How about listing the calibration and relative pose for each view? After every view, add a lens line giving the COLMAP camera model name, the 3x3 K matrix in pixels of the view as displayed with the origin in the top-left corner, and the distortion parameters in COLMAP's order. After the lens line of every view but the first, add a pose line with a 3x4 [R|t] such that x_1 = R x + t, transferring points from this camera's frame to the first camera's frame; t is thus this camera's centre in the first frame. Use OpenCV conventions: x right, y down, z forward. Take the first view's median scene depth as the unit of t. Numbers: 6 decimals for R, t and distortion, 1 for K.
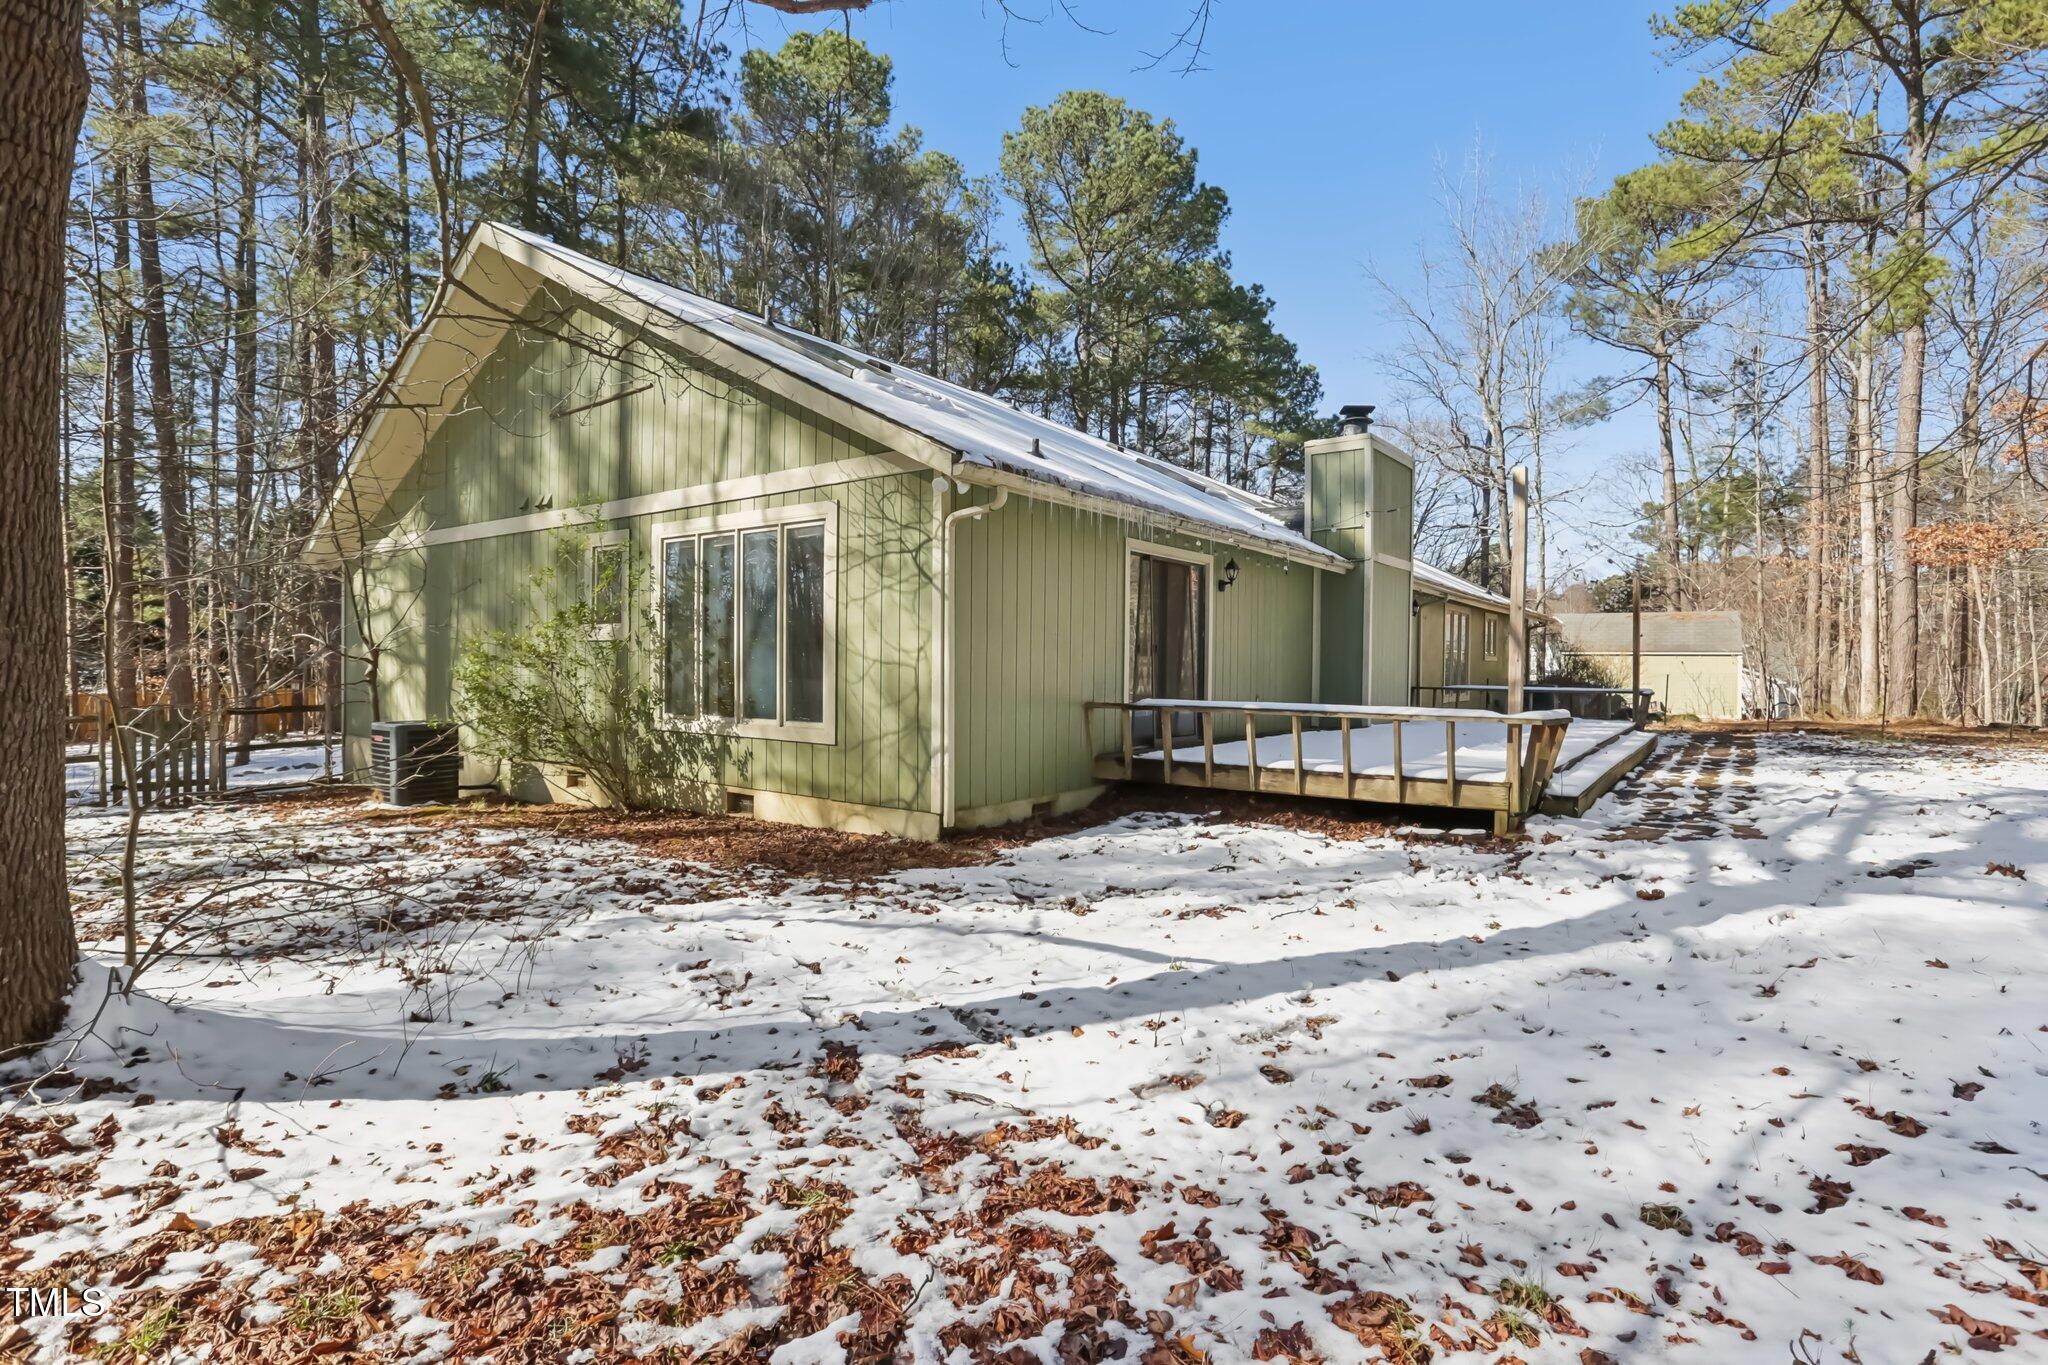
lens RADIAL K [[981.0, 0, 1023.2], [0, 981.0, 707.5], [0, 0, 1]] dist [-0.060858, 0.025788]
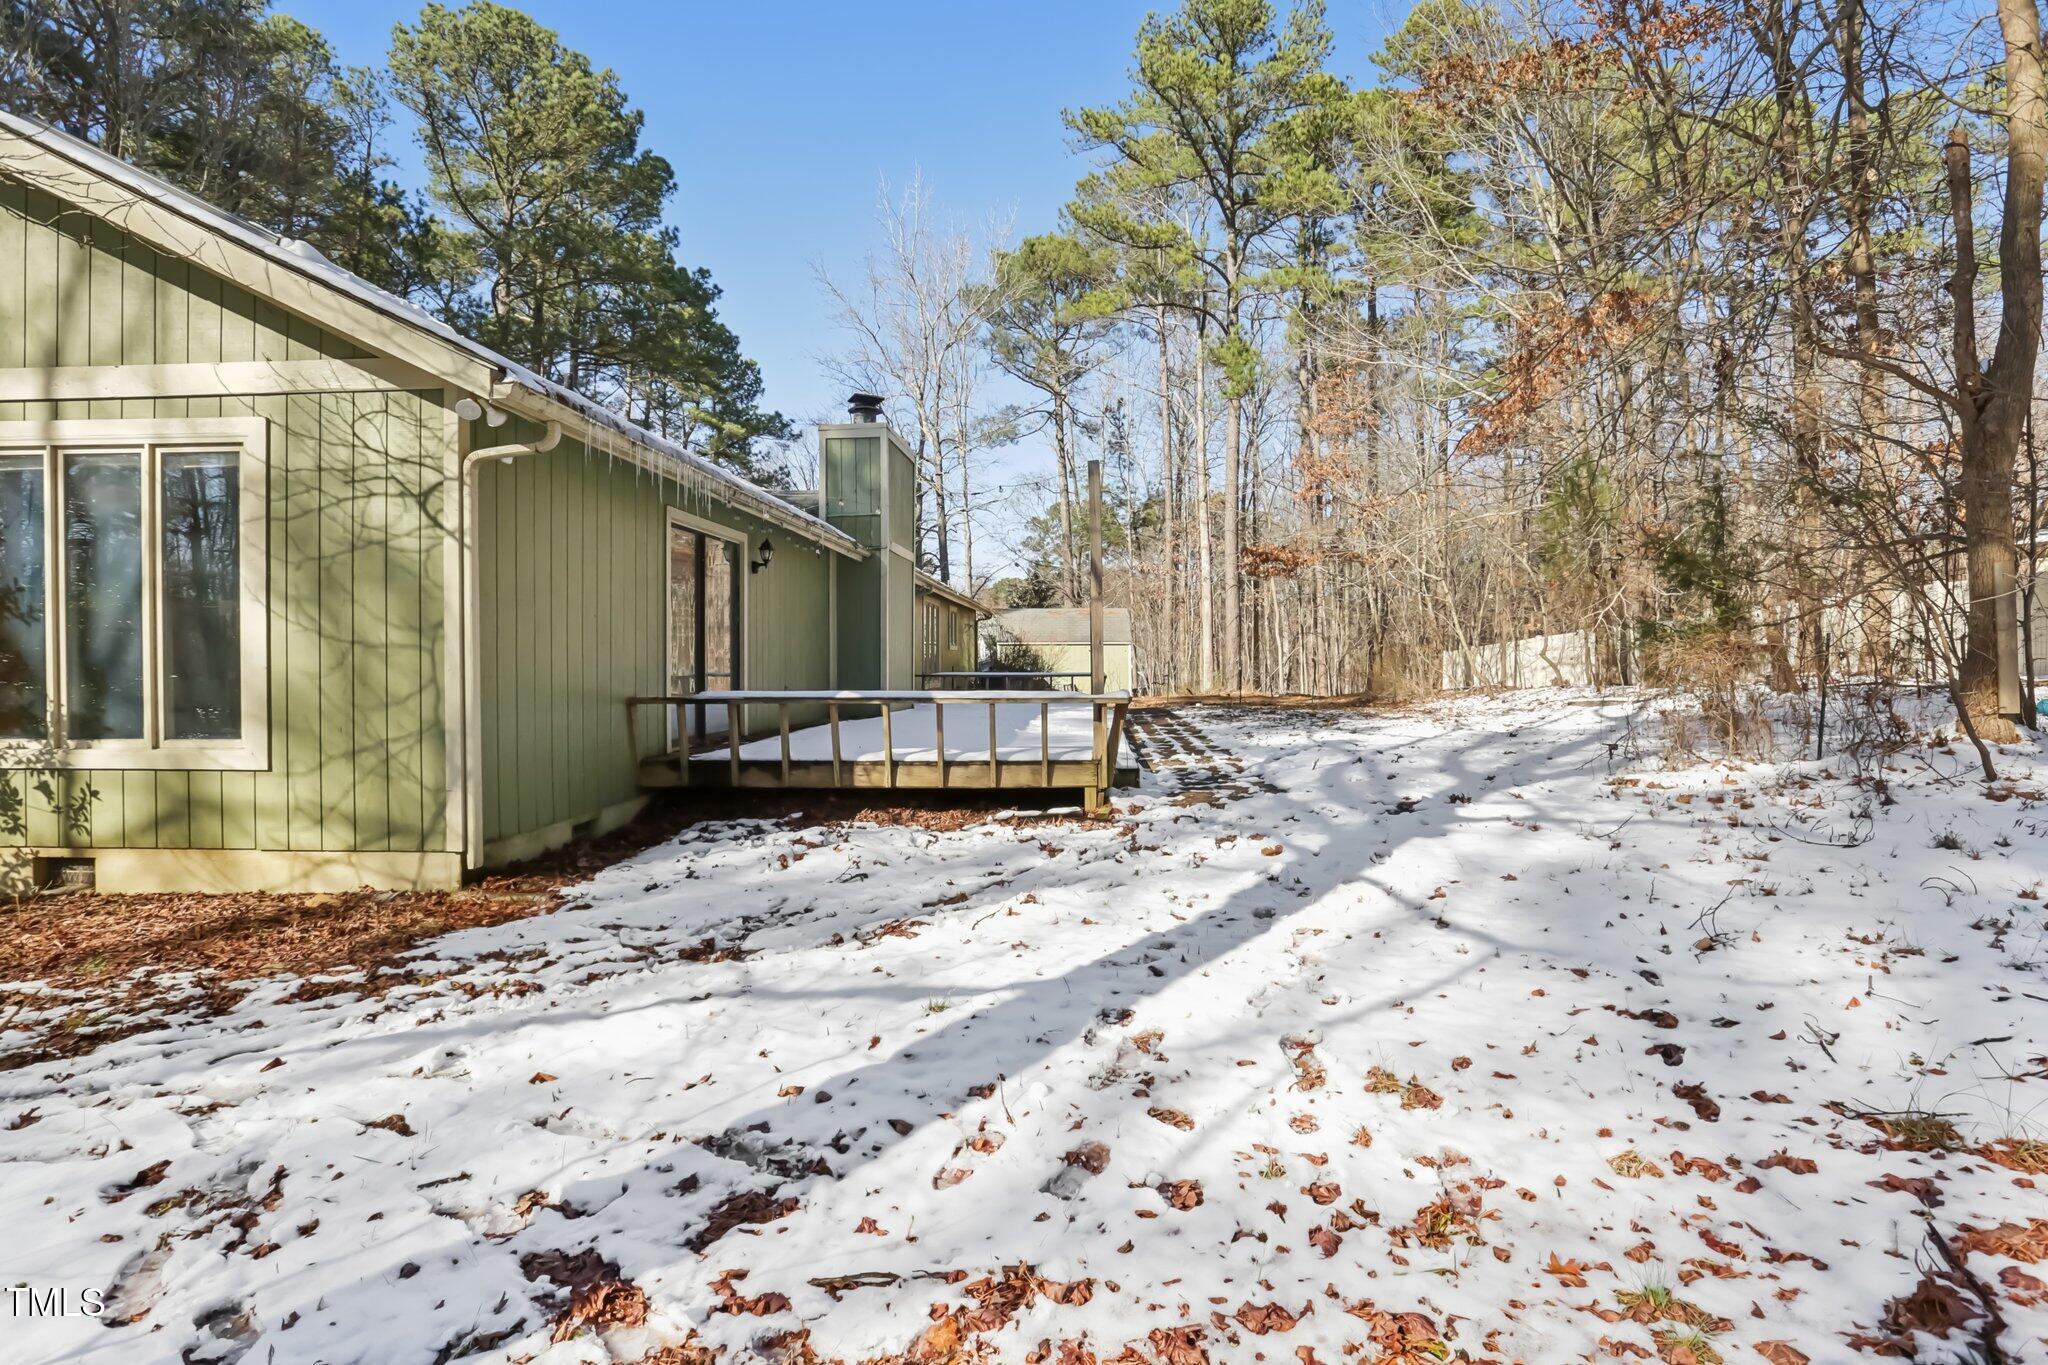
lens RADIAL K [[949.3, 0, 1024.0], [0, 949.3, 682.5], [0, 0, 1]] dist [-0.052786, 0.019780]
pose [[0.822126, -0.023400, 0.568825, -0.096874], [0.034208, 0.999380, -0.008329, -0.000117], [-0.568278, 0.026305, 0.822416, 0.122886]]
